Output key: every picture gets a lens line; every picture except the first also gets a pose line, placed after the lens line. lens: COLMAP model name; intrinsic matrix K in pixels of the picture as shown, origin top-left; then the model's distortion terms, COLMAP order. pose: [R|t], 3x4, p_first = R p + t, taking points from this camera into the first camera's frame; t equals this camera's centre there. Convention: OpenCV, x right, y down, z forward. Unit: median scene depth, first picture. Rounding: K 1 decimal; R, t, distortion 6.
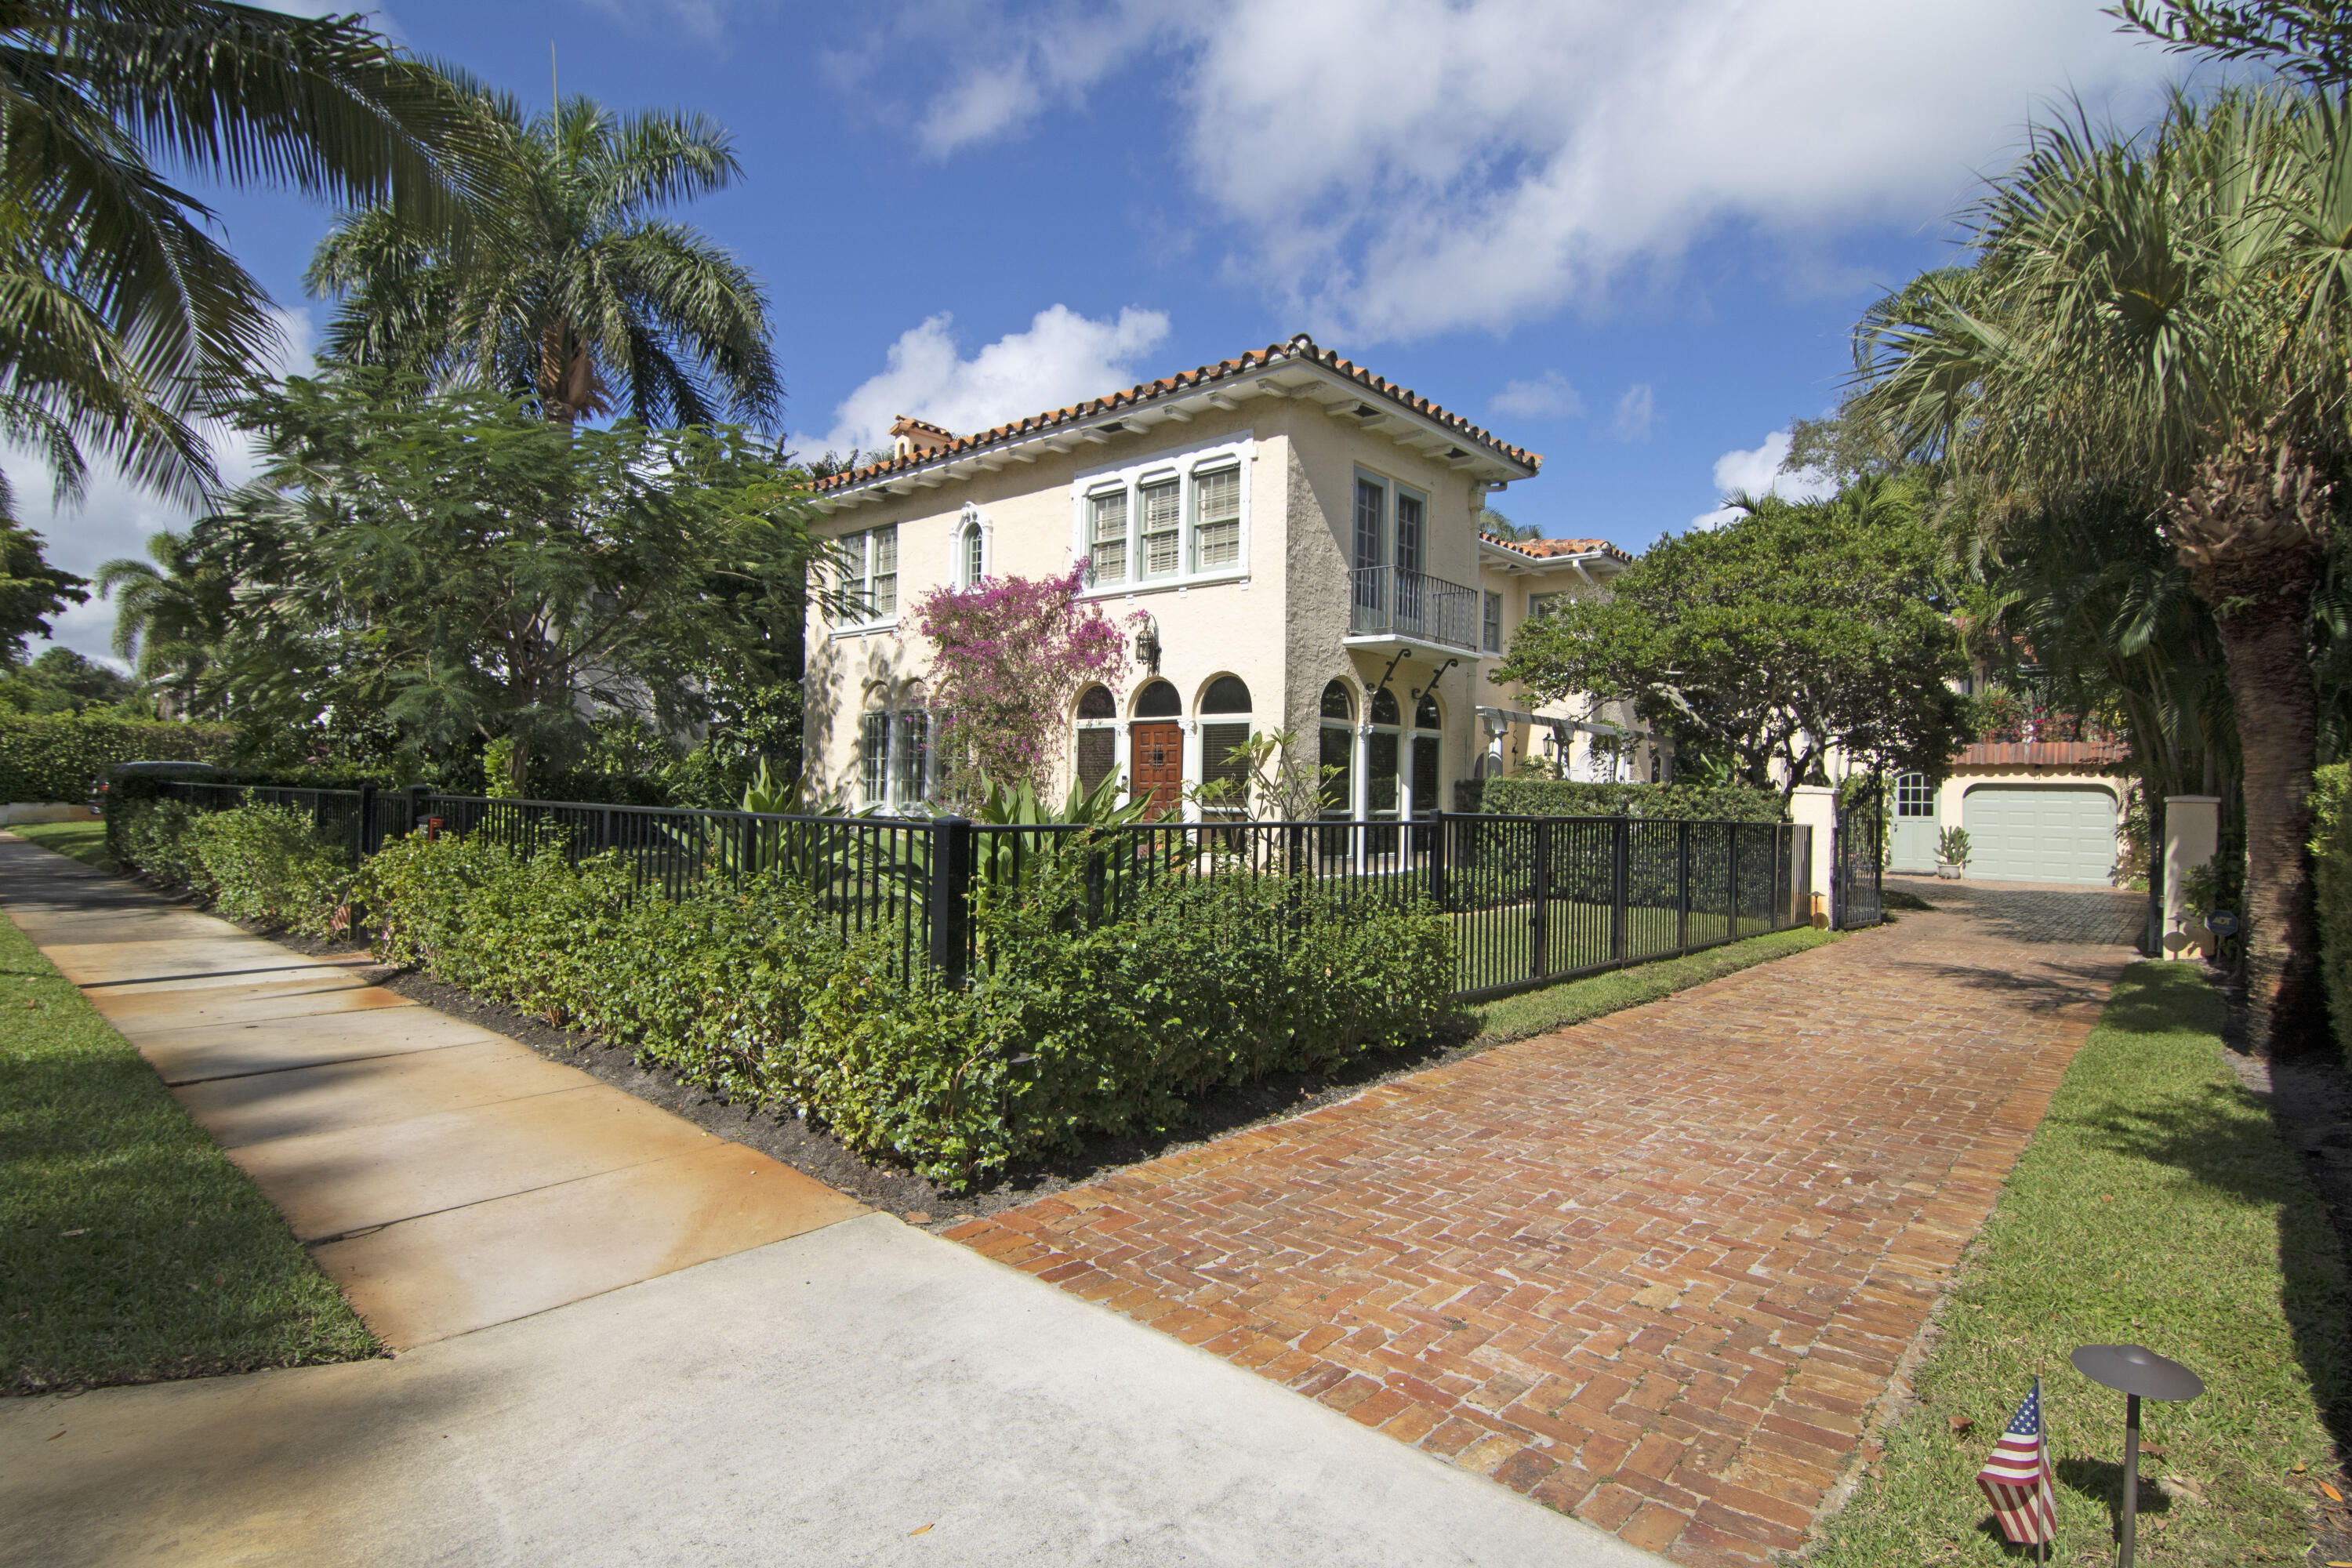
lens RADIAL K [[1191.9, 0, 1176.0], [0, 1191.9, 784.0], [0, 0, 1]] dist [0.004458, -0.023052]
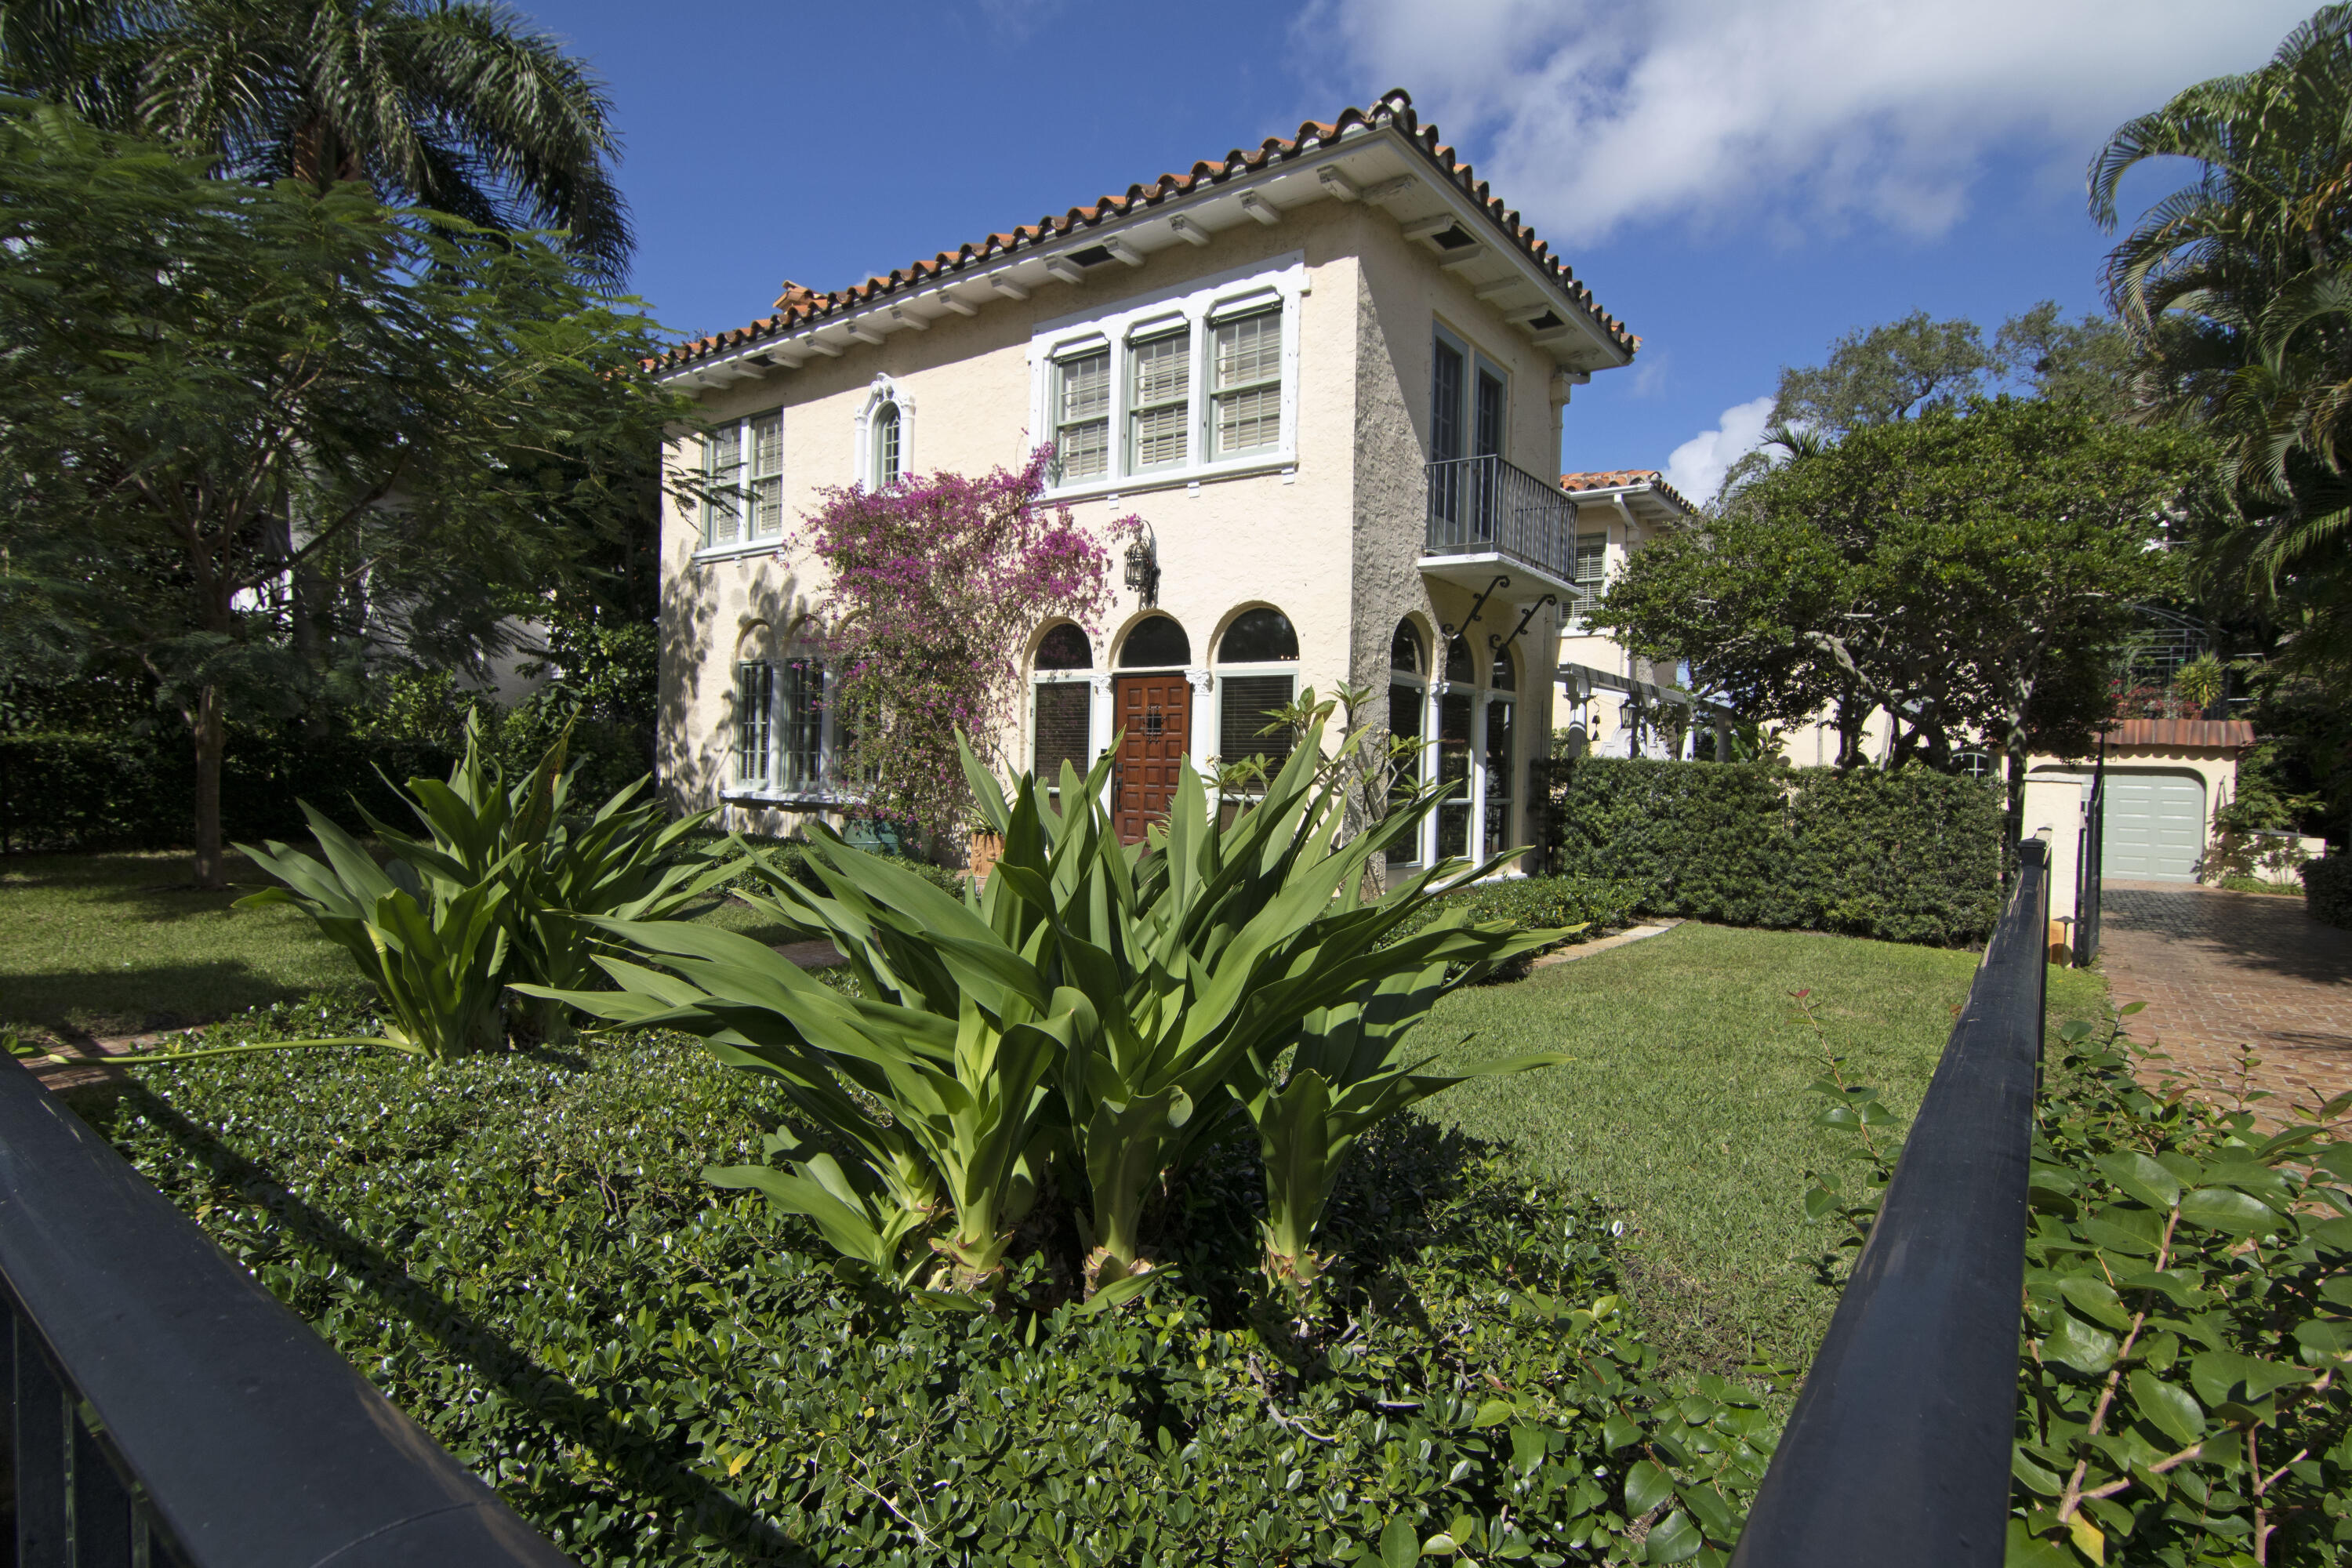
lens RADIAL K [[1191.9, 0, 1176.0], [0, 1191.9, 784.0], [0, 0, 1]] dist [0.004458, -0.023052]
pose [[0.996763, 0.006457, 0.080132, -0.056345], [-0.008375, 0.999686, 0.023620, -0.003031], [-0.079954, -0.024214, 0.996504, 0.277166]]
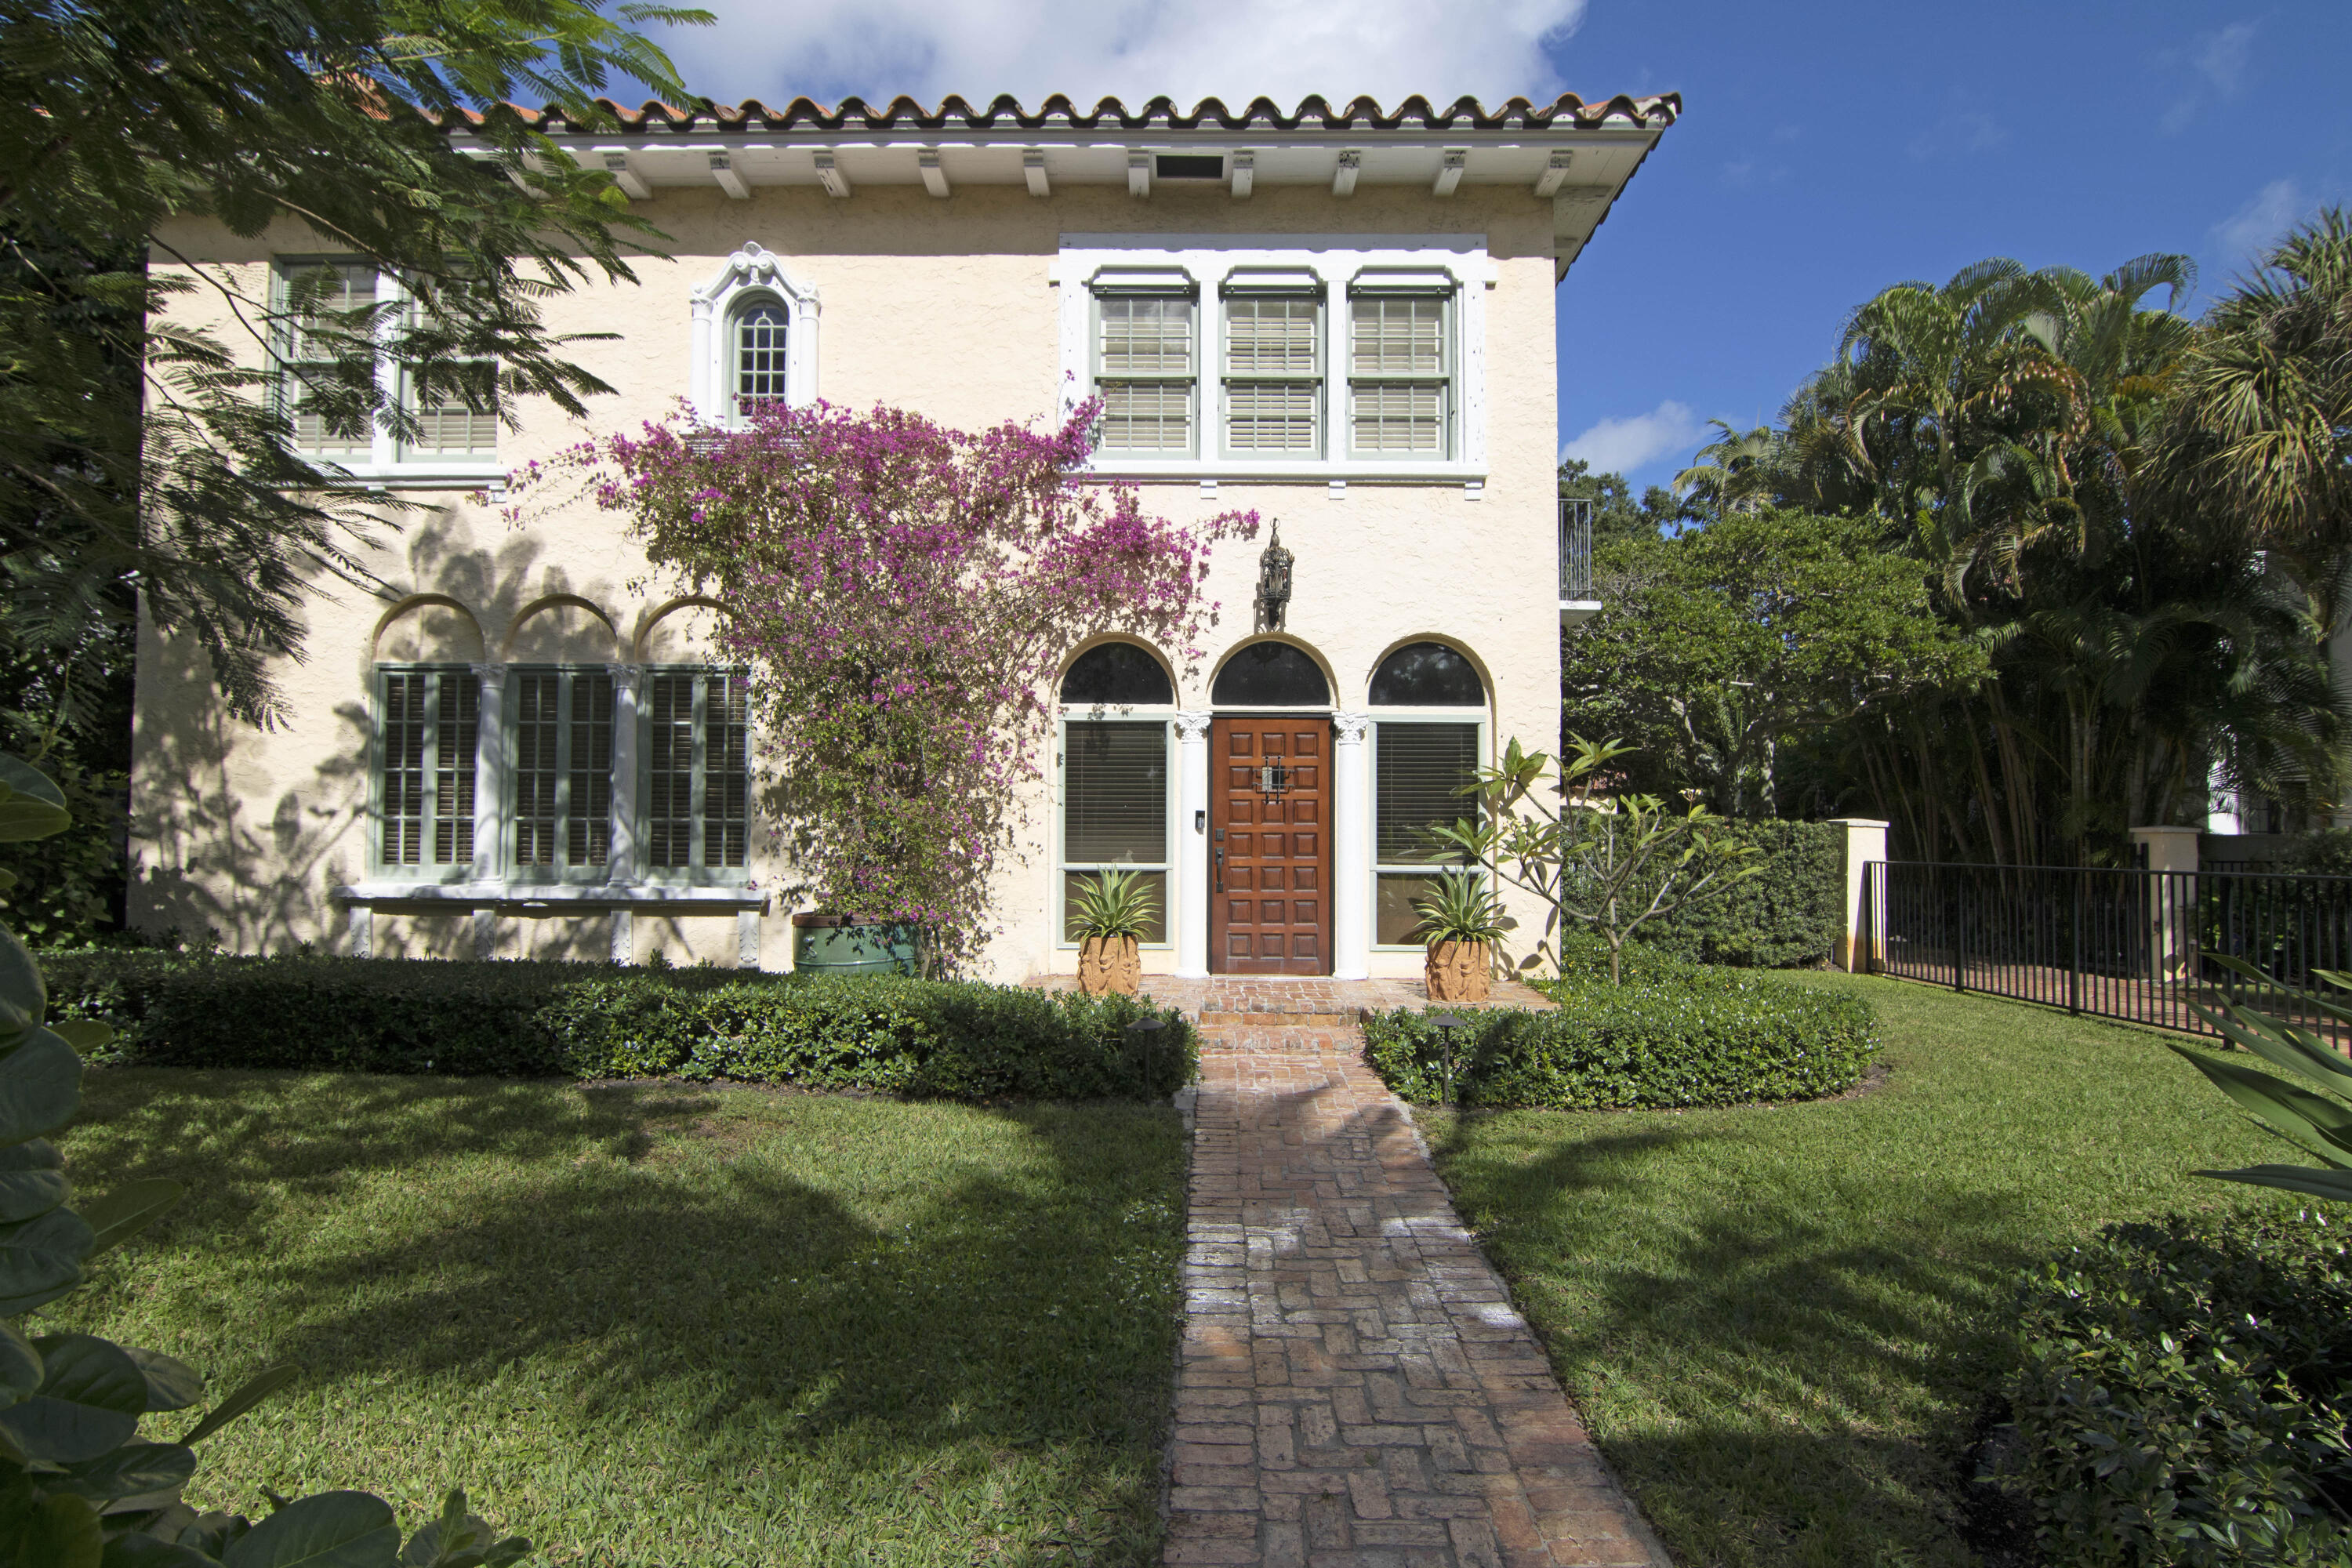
lens RADIAL K [[1191.9, 0, 1176.0], [0, 1191.9, 784.0], [0, 0, 1]] dist [0.004458, -0.023052]
pose [[0.755488, 0.007147, 0.655124, -0.400737], [0.000140, 0.999939, -0.011070, -0.012717], [-0.655163, 0.008455, 0.755440, 0.584519]]
